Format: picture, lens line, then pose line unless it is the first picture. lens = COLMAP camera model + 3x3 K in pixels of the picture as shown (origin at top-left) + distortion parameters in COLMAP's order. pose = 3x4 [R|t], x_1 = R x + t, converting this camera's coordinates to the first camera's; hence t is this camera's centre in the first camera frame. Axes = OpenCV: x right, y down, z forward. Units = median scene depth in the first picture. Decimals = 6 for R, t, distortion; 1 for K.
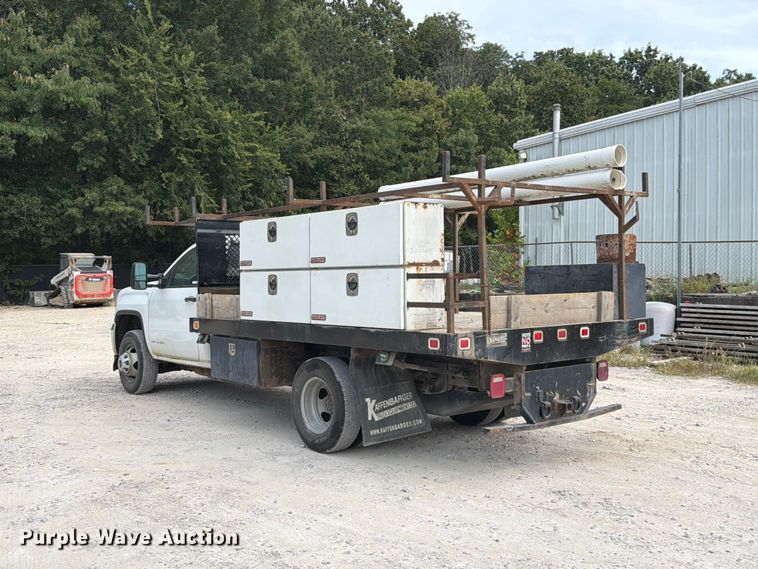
lens RADIAL K [[787.4, 0, 380.8], [0, 787.4, 288.7], [0, 0, 1]] dist [0.062590, 0.000000]
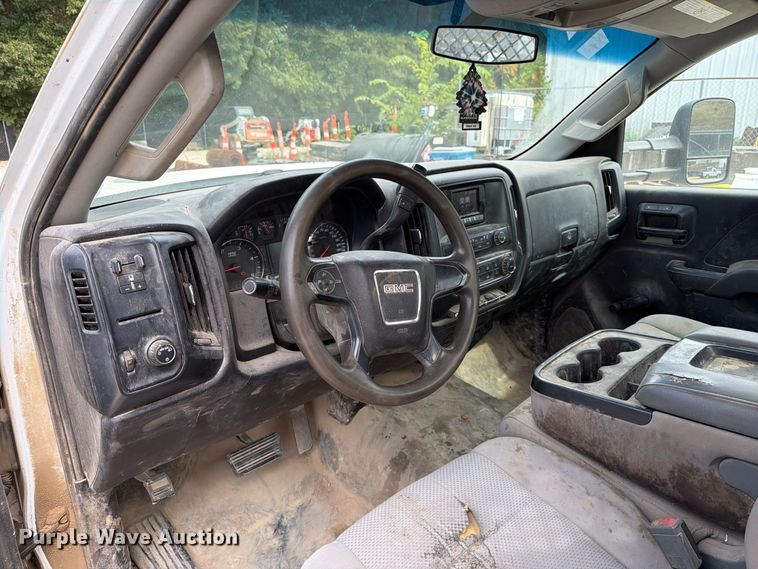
lens RADIAL K [[533.6, 0, 377.0], [0, 533.6, 285.8], [0, 0, 1]] dist [0.044334, -0.053113]
pose [[0.998256, -0.029156, 0.051339, -0.196418], [0.013876, 0.961060, 0.275991, -0.028032], [-0.057386, -0.274797, 0.959788, 1.025133]]
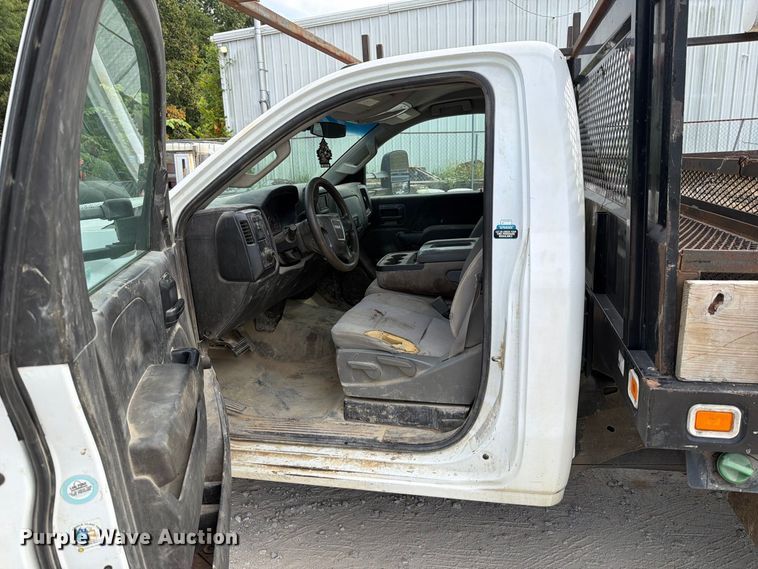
lens RADIAL K [[533.6, 0, 380.5], [0, 533.6, 291.1], [0, 0, 1]] dist [0.044334, -0.053113]
pose [[0.802382, -0.167066, 0.572950, -0.361484], [0.043231, 0.973768, 0.223397, -0.025646], [-0.595243, -0.154480, 0.788557, 0.863886]]
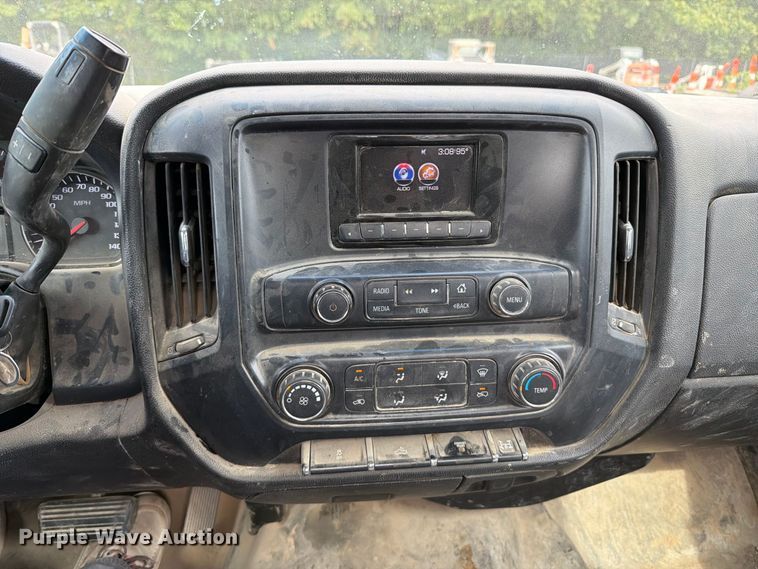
lens RADIAL K [[553.3, 0, 381.7], [0, 553.3, 281.1], [0, 0, 1]] dist [-0.006244, -0.016795]
pose [[0.834117, 0.226163, -0.503090, -0.146023], [-0.037395, 0.933164, 0.357500, -0.020093], [0.550319, -0.279384, 0.786825, 1.110497]]
